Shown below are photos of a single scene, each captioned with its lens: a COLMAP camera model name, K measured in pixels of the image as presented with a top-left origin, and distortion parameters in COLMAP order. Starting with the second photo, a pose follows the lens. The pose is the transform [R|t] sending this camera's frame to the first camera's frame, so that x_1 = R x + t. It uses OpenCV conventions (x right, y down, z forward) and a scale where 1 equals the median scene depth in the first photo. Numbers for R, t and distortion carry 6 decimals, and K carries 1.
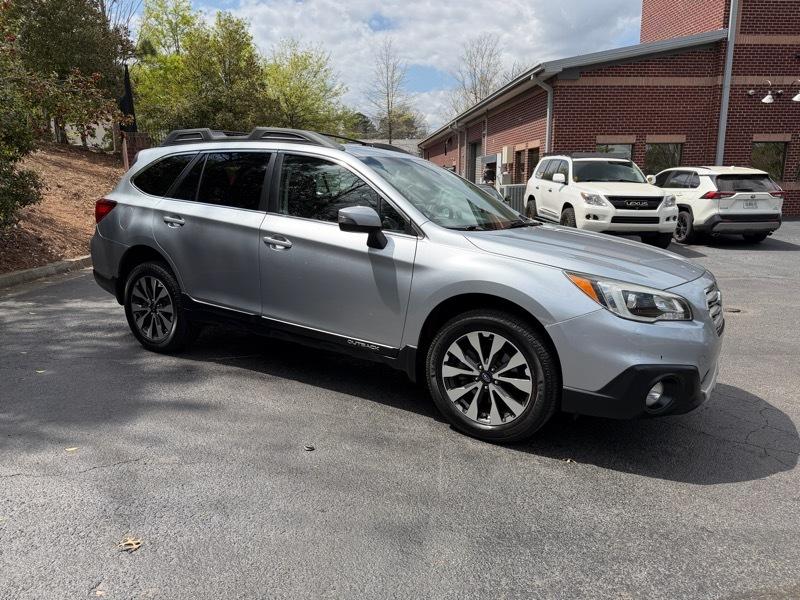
lens RADIAL K [[567.1, 0, 398.0], [0, 567.1, 299.8], [0, 0, 1]] dist [0.075576, -0.097941]
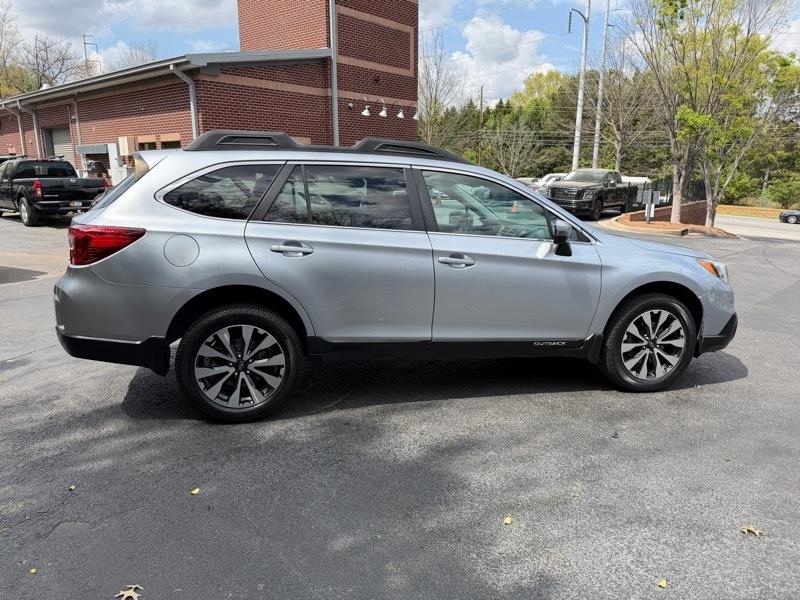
lens RADIAL K [[567.1, 0, 398.0], [0, 567.1, 299.8], [0, 0, 1]] dist [0.075576, -0.097941]
pose [[0.697895, -0.148949, 0.700540, -0.770337], [0.138397, 0.987746, 0.072140, -0.094220], [-0.702701, 0.046607, 0.709957, 0.305310]]
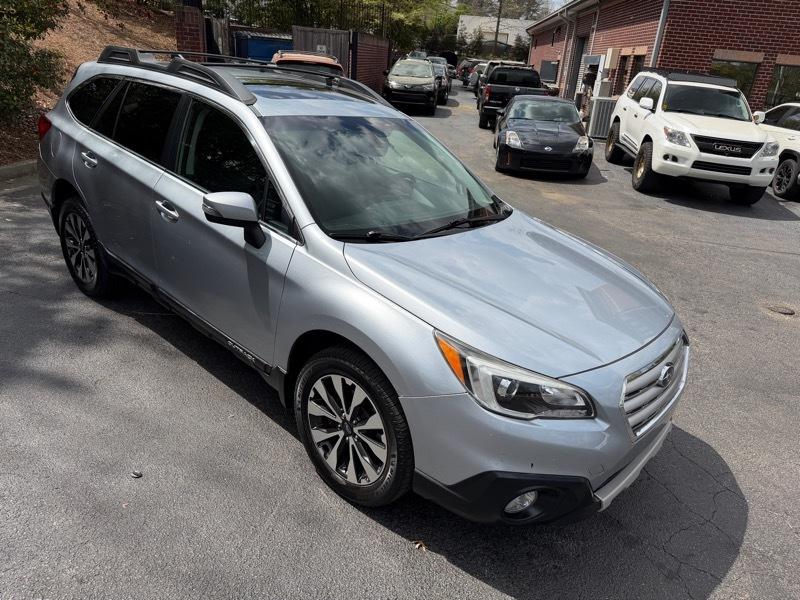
lens RADIAL K [[570.8, 0, 410.1], [0, 570.8, 302.2], [0, 0, 1]] dist [0.039934, -0.046844]
pose [[0.982294, 0.145266, -0.118302, 0.208116], [-0.119355, 0.971984, 0.202486, -0.146466], [0.144402, -0.184781, 0.972113, 0.153388]]
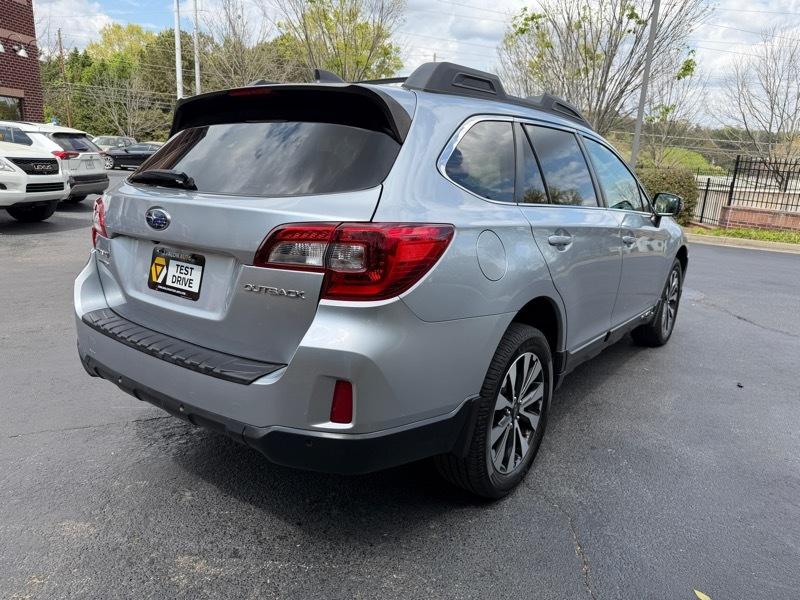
lens RADIAL K [[574.4, 0, 375.0], [0, 574.4, 294.6], [0, 0, 1]] dist [0.021707, -0.001024]
pose [[0.105373, -0.239200, 0.965236, -0.898160], [0.165224, 0.961360, 0.220202, -0.220879], [-0.980611, 0.136276, 0.140823, 1.003702]]
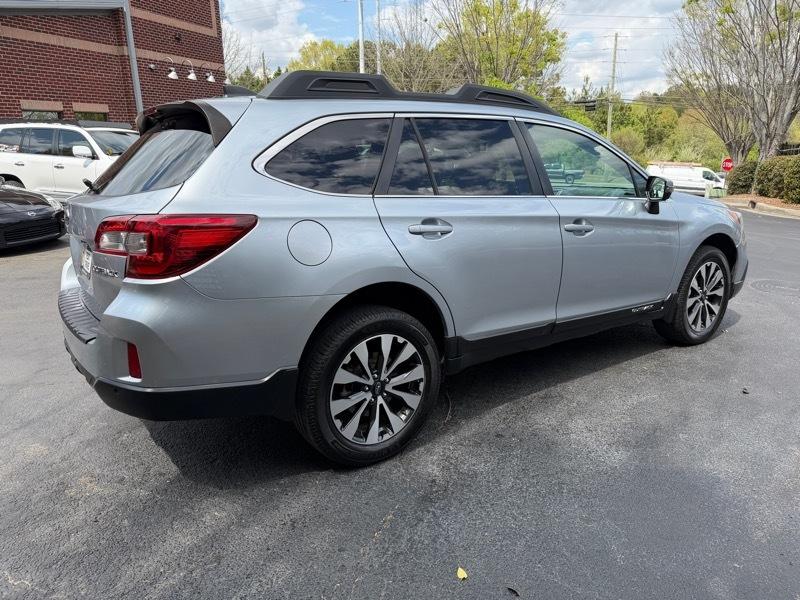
lens RADIAL K [[564.2, 0, 388.8], [0, 564.2, 302.4], [0, 0, 1]] dist [0.081369, -0.101572]
pose [[0.391480, -0.253001, 0.884723, -0.871162], [0.207729, 0.960939, 0.182879, -0.163923], [-0.896433, 0.112189, 0.428744, 0.714144]]
